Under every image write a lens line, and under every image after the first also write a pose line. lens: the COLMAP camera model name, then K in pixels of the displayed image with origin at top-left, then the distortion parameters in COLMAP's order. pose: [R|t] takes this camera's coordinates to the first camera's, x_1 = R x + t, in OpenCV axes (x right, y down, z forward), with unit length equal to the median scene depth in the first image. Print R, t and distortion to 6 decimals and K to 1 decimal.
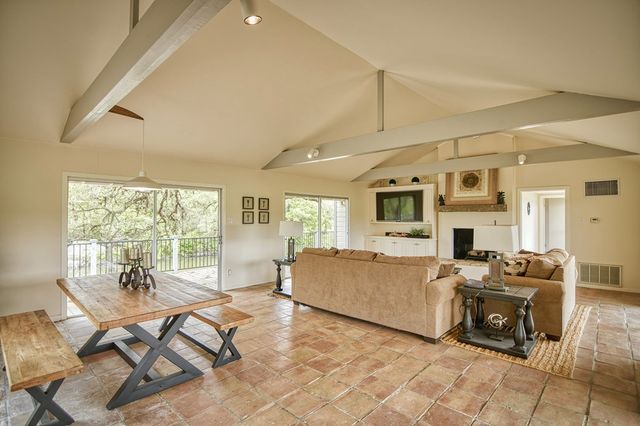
lens RADIAL K [[315.0, 0, 315.8], [0, 315.0, 213.0], [0, 0, 1]] dist [-0.000616, -0.013888]
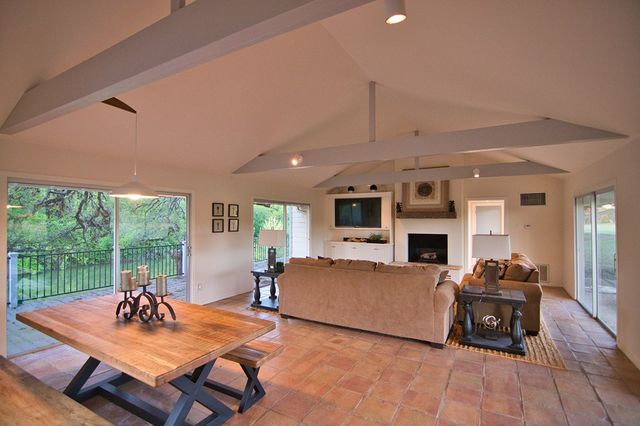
lens RADIAL K [[311.7, 0, 317.0], [0, 311.7, 214.7], [0, 0, 1]] dist [-0.003324, -0.010995]
pose [[0.971480, 0.002872, 0.237104, -0.149938], [-0.002008, 0.999990, -0.003884, -0.014656], [-0.237112, 0.003297, 0.971477, 0.049142]]
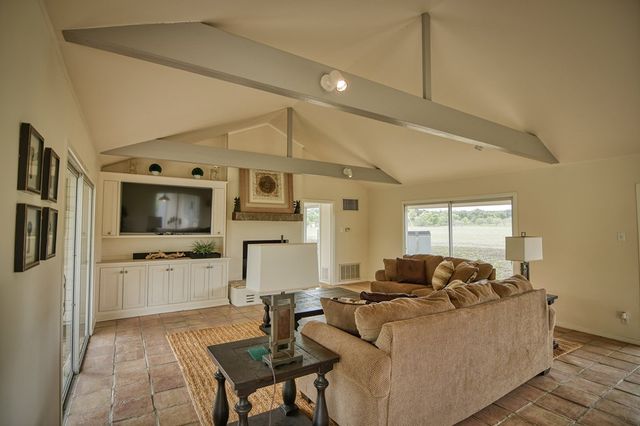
lens RADIAL K [[311.7, 0, 317.0], [0, 311.7, 214.7], [0, 0, 1]] dist [-0.003324, -0.010995]
pose [[0.245836, 0.034053, 0.968713, -0.354104], [-0.016303, 0.999387, -0.030994, 0.003819], [-0.969174, -0.008174, 0.246240, 0.779733]]
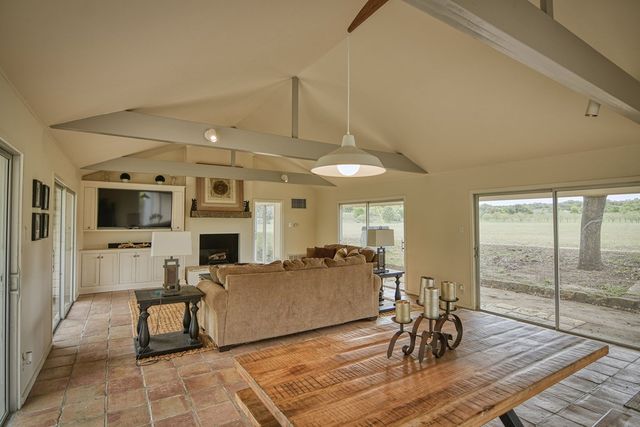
lens RADIAL K [[326.1, 0, 316.4], [0, 326.1, 214.8], [0, 0, 1]] dist [-0.005455, -0.002160]
pose [[0.254021, 0.019542, 0.967001, -0.562032], [-0.015101, 0.999754, -0.016237, -0.000988], [-0.967081, -0.010478, 0.254254, 0.492101]]
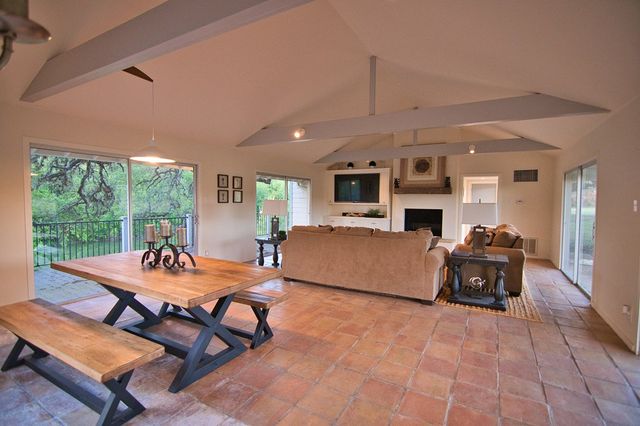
lens RADIAL K [[311.7, 0, 317.0], [0, 311.7, 214.7], [0, 0, 1]] dist [-0.003324, -0.010995]
pose [[0.970267, -0.002186, 0.242026, -0.167215], [-0.012097, 0.998272, 0.057509, 0.012053], [-0.241734, -0.058727, 0.968564, 0.006519]]
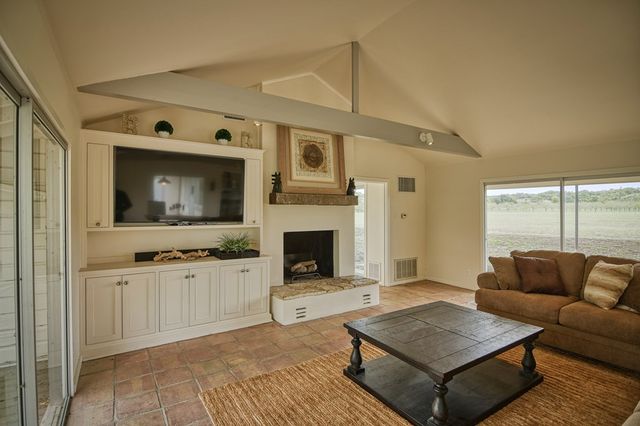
lens RADIAL K [[311.7, 0, 317.0], [0, 311.7, 214.7], [0, 0, 1]] dist [-0.003324, -0.010995]
pose [[0.229577, -0.010717, 0.973232, -0.145147], [-0.011253, 0.999843, 0.013665, 0.008114], [-0.973225, -0.014089, 0.229420, 1.003451]]
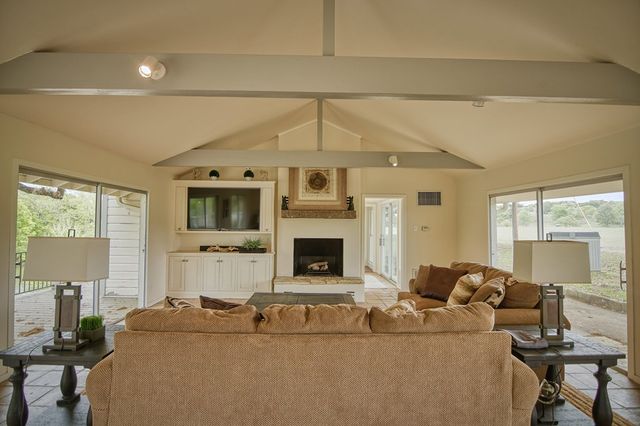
lens RADIAL K [[311.7, 0, 317.0], [0, 311.7, 214.7], [0, 0, 1]] dist [-0.003324, -0.010995]
pose [[0.711196, 0.023929, 0.702586, -0.111969], [-0.015144, 0.999710, -0.018720, 0.001963], [-0.702830, 0.002674, 0.711352, 0.483288]]
